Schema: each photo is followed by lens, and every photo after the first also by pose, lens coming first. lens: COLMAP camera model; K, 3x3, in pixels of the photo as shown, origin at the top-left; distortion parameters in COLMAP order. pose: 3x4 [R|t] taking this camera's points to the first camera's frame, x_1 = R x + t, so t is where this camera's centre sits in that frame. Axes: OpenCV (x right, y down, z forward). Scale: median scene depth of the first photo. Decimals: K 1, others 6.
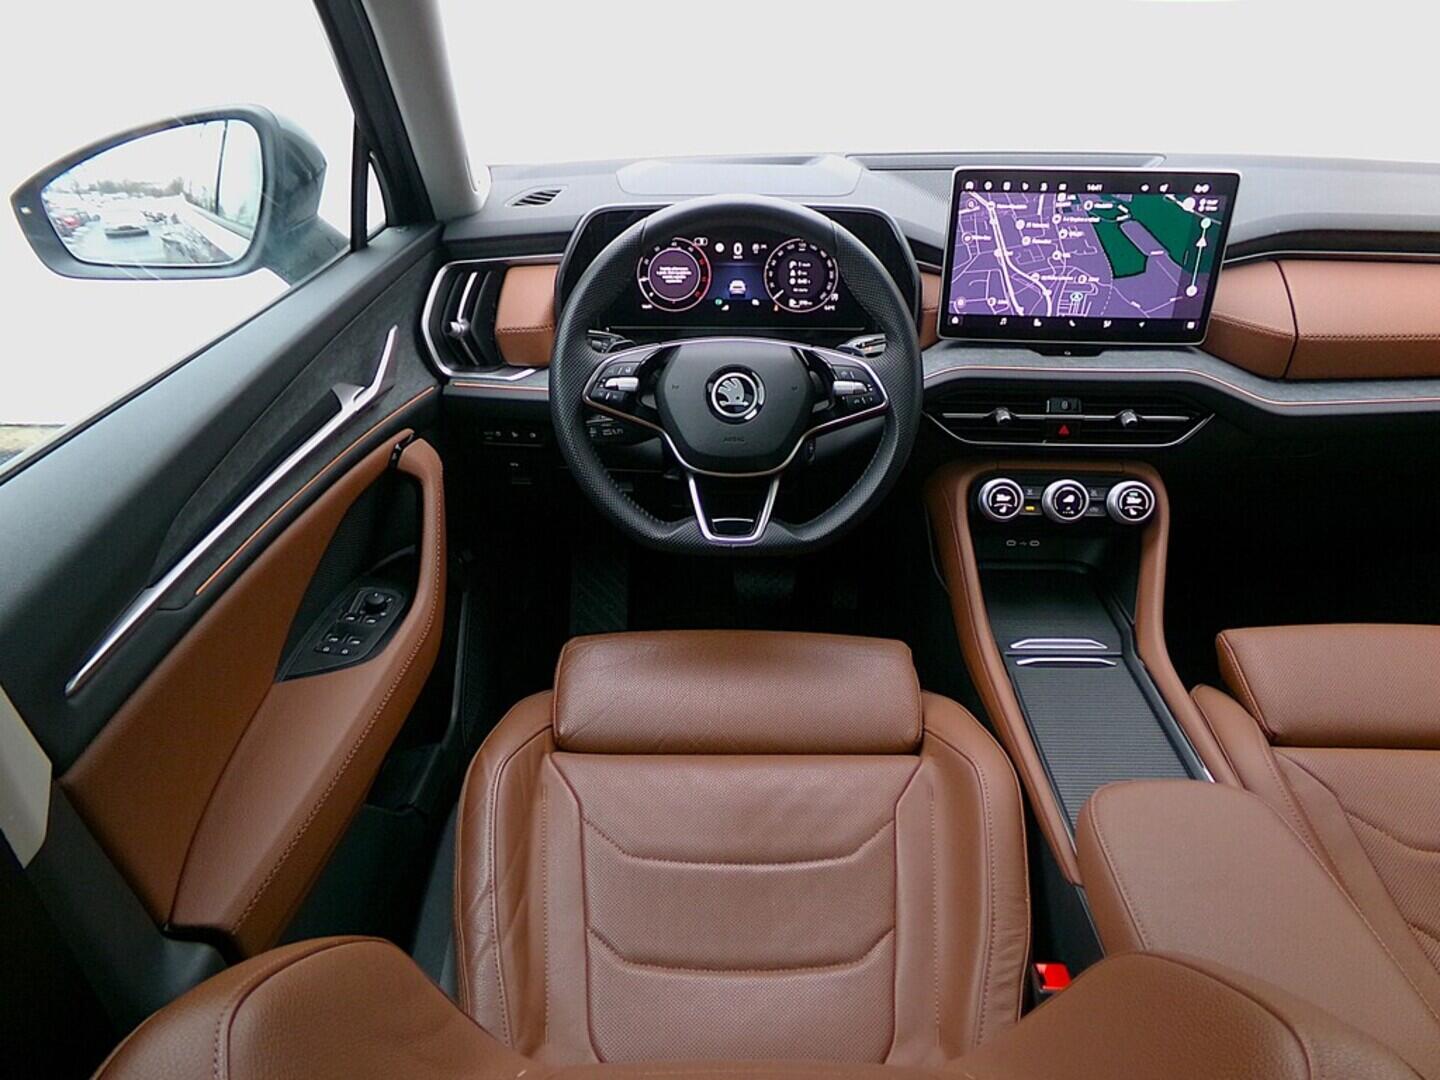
lens RADIAL K [[1024.8, 0, 708.5], [0, 1024.8, 541.1], [0, 0, 1]] dist [-0.062508, 0.108053]
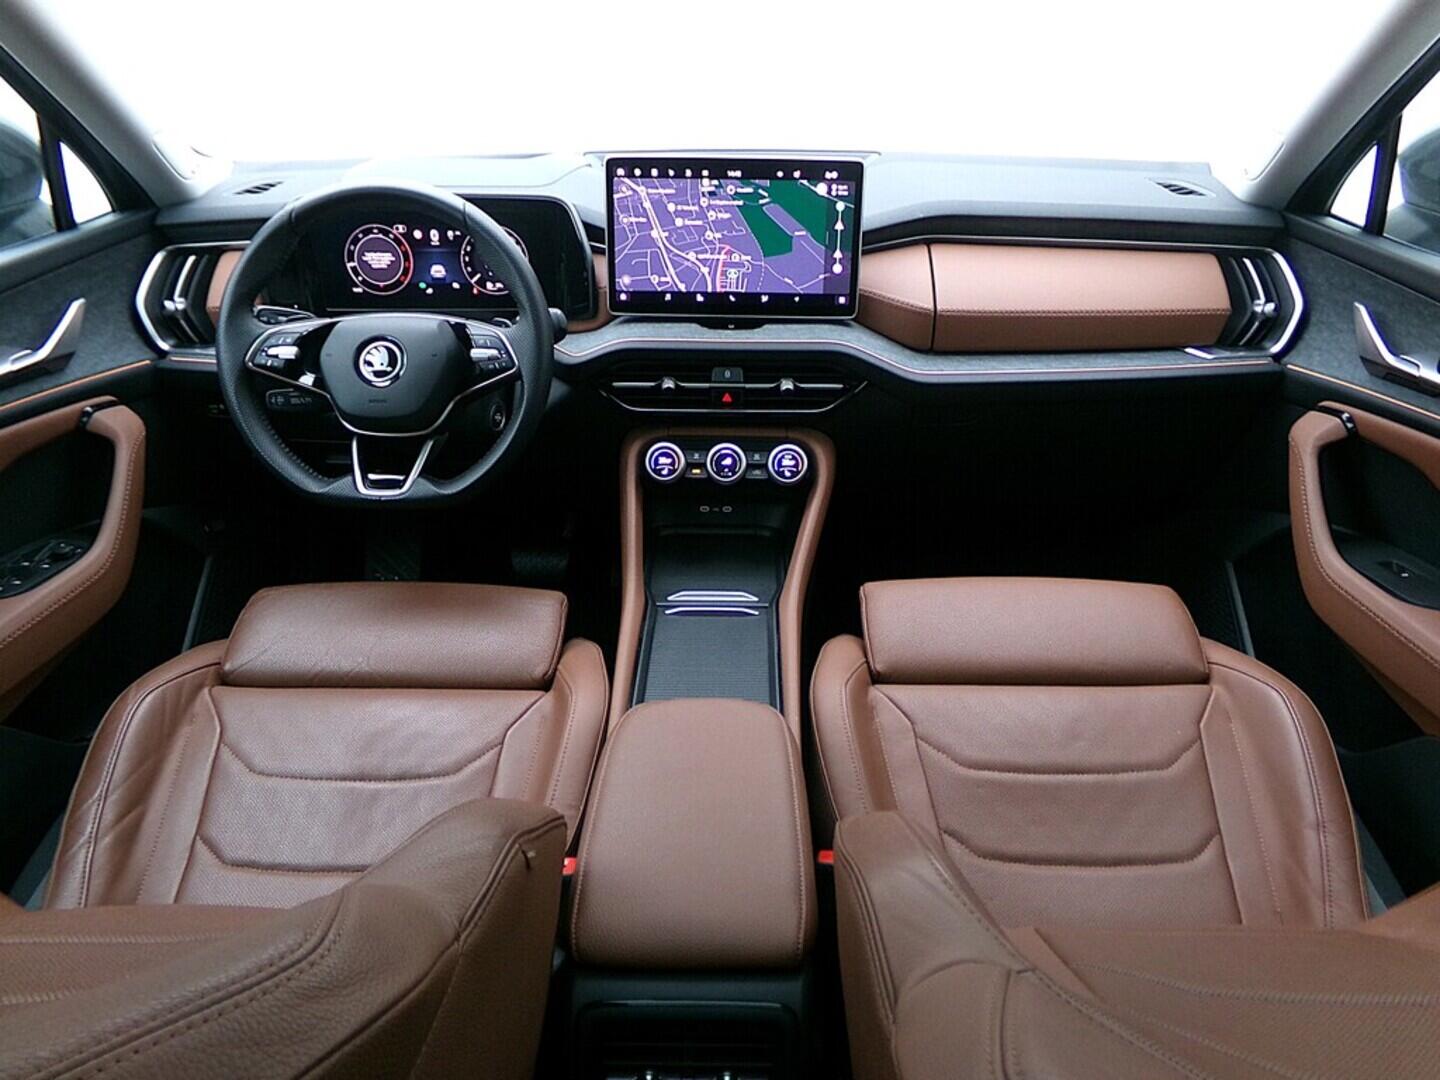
lens RADIAL K [[1024.8, 0, 702.2], [0, 1024.8, 540.4], [0, 0, 1]] dist [-0.062508, 0.108053]
pose [[0.999892, 0.000215, -0.014702, 0.346502], [-0.000588, 0.999678, -0.025387, 0.069706], [0.014692, 0.025392, 0.999570, -0.076269]]
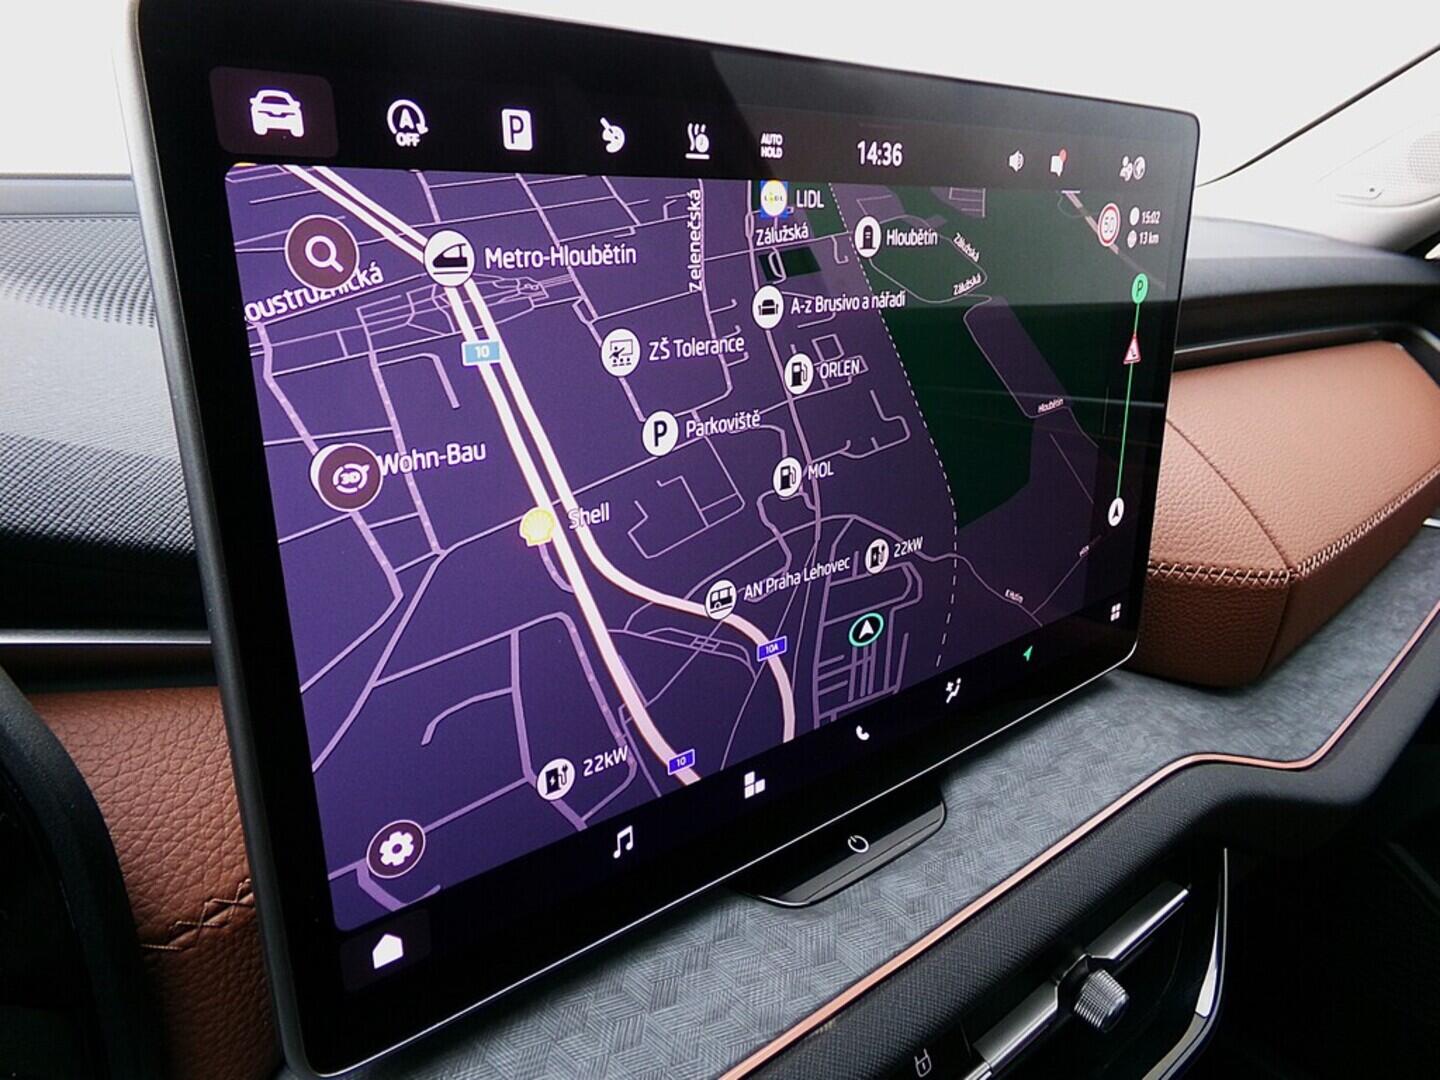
lens RADIAL K [[1024.8, 0, 704.2], [0, 1024.8, 545.9], [0, 0, 1]] dist [-0.062508, 0.108053]
pose [[0.747541, -0.218225, 0.627343, 0.193956], [0.295704, 0.955067, -0.020134, -0.264980], [-0.594761, 0.200559, 0.778483, 0.838268]]
